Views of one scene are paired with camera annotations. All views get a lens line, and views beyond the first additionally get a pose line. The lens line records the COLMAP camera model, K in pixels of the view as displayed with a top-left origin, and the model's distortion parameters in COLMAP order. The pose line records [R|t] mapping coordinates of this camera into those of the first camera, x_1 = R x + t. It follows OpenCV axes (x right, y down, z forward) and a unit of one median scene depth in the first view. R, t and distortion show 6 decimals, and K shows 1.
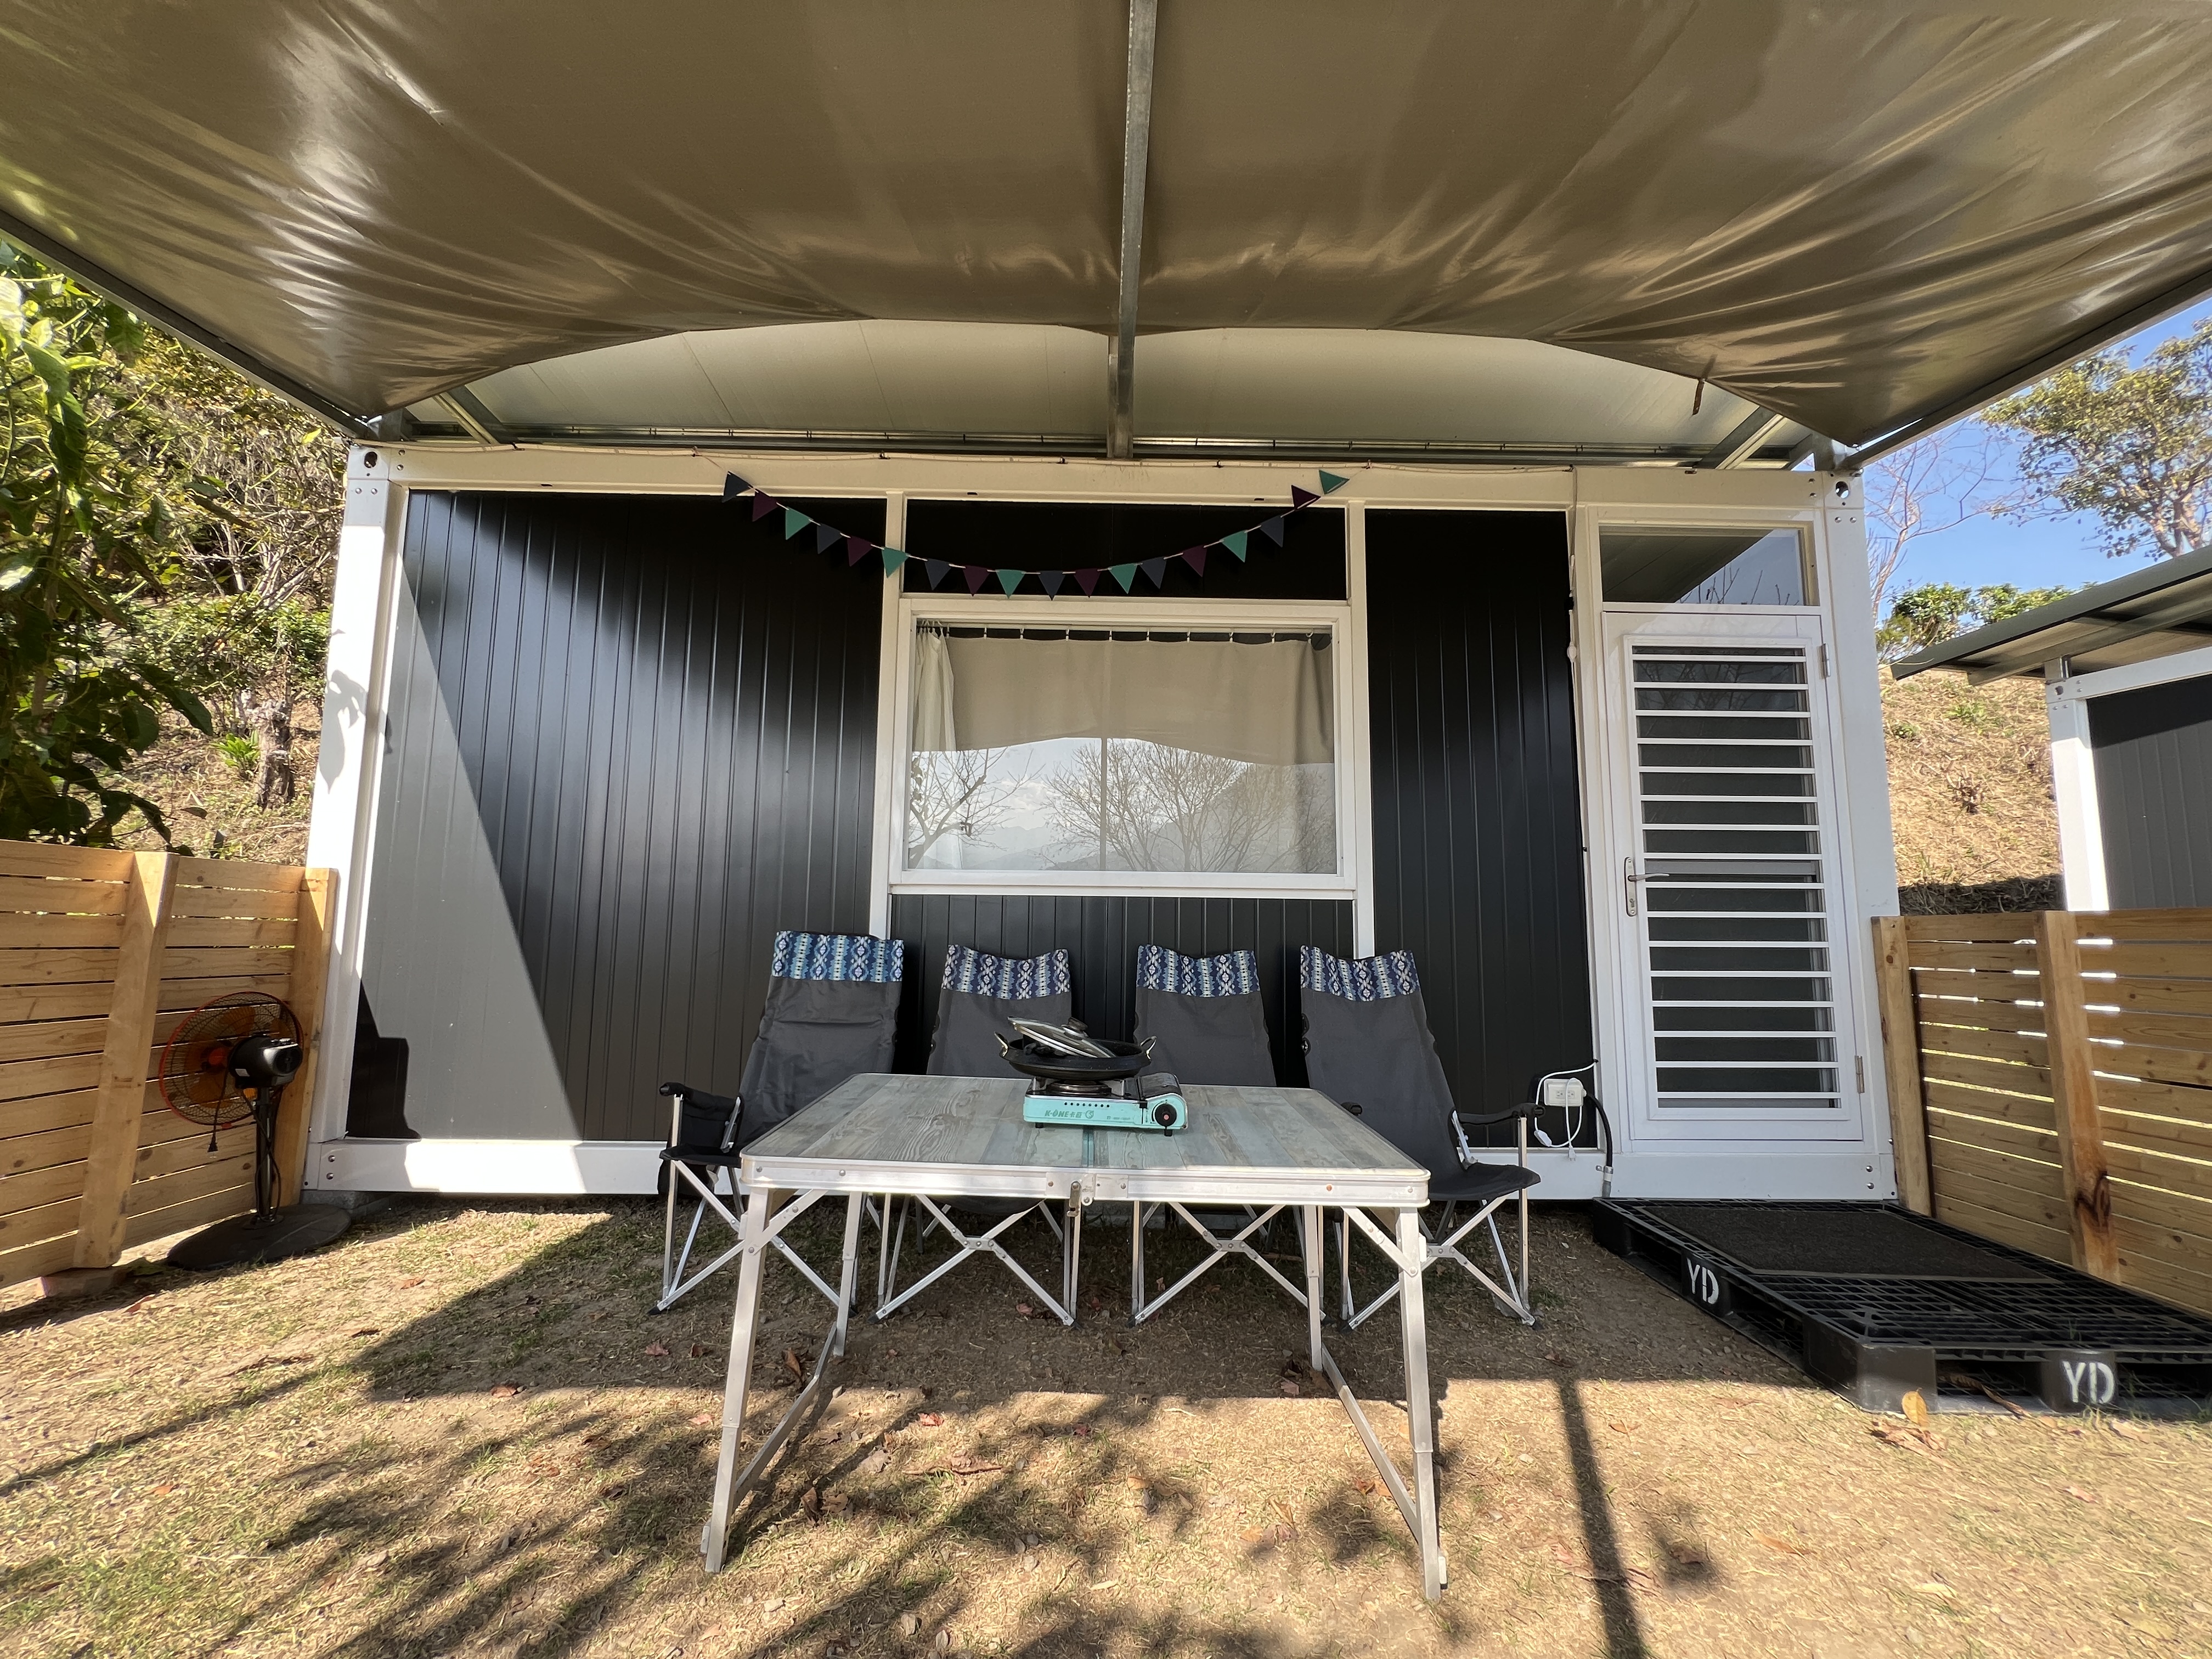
lens RADIAL K [[889.7, 0, 1106.0], [0, 889.7, 829.5], [0, 0, 1]] dist [-0.000618, -0.000217]
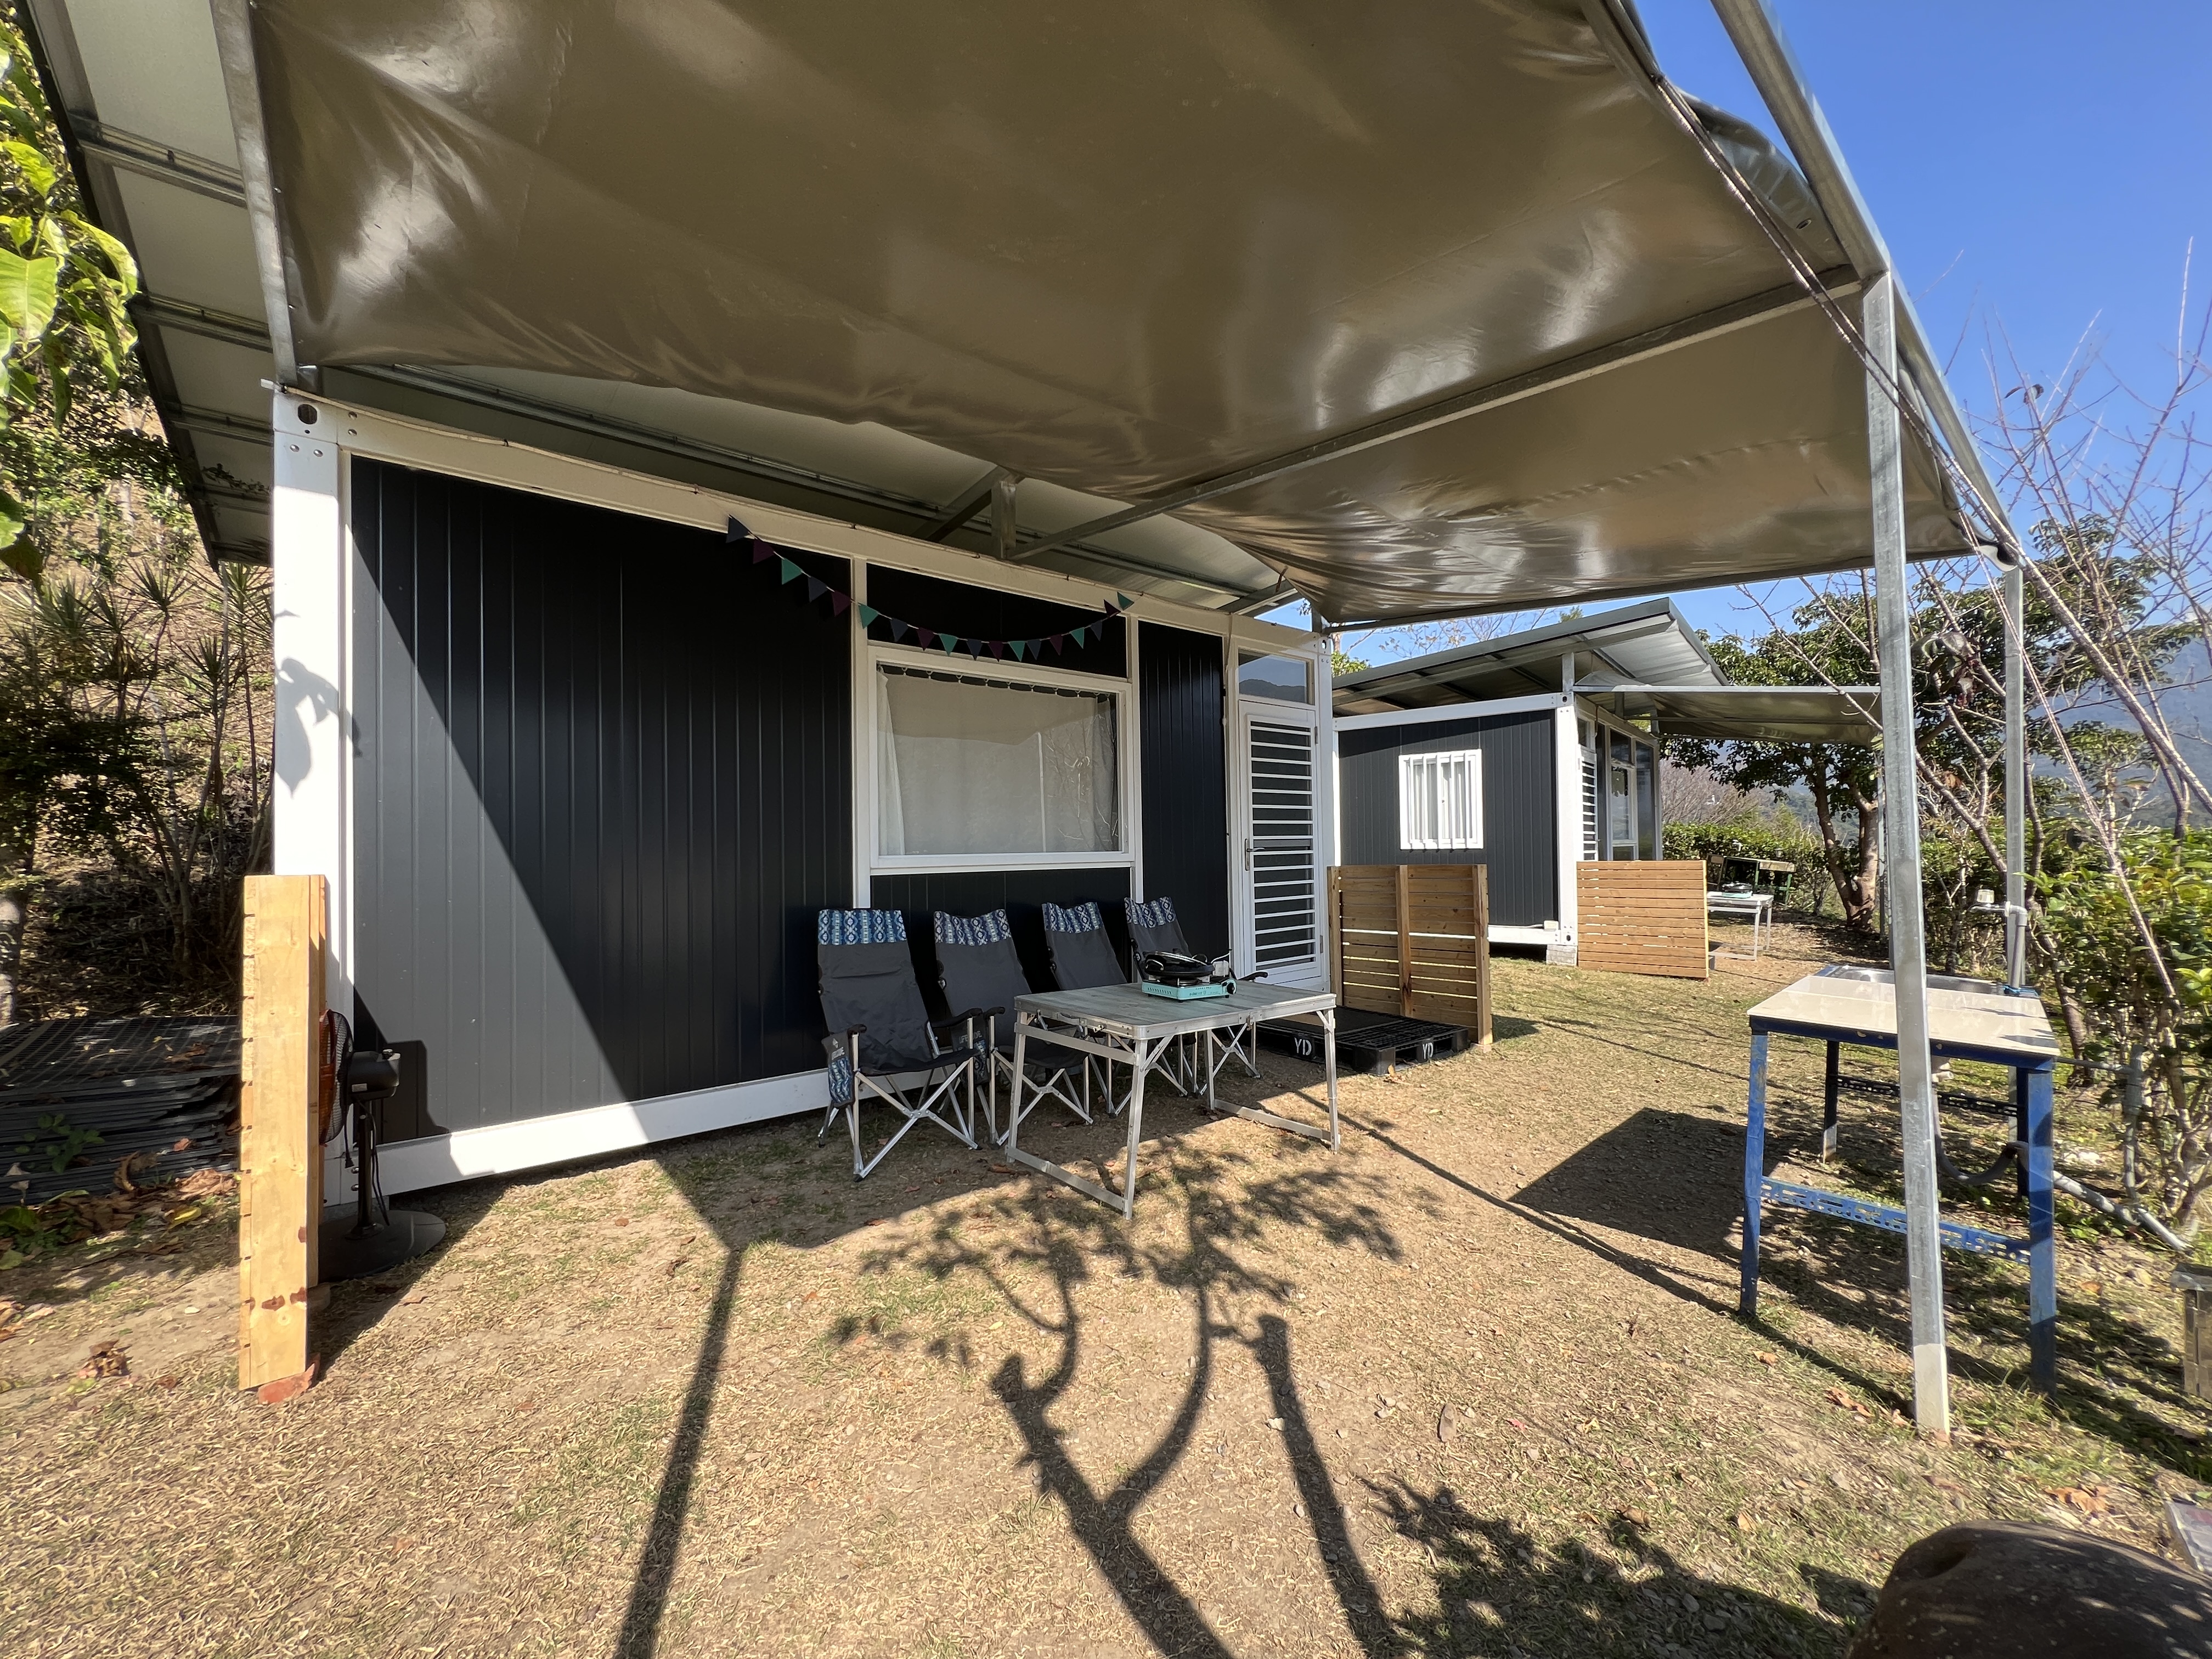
lens RADIAL K [[889.7, 0, 1106.0], [0, 889.7, 829.5], [0, 0, 1]] dist [-0.000618, -0.000217]
pose [[0.774591, -0.009045, 0.632398, -0.806942], [-0.047292, 0.996270, 0.072174, -0.107715], [-0.630692, -0.085813, 0.771274, -0.232227]]
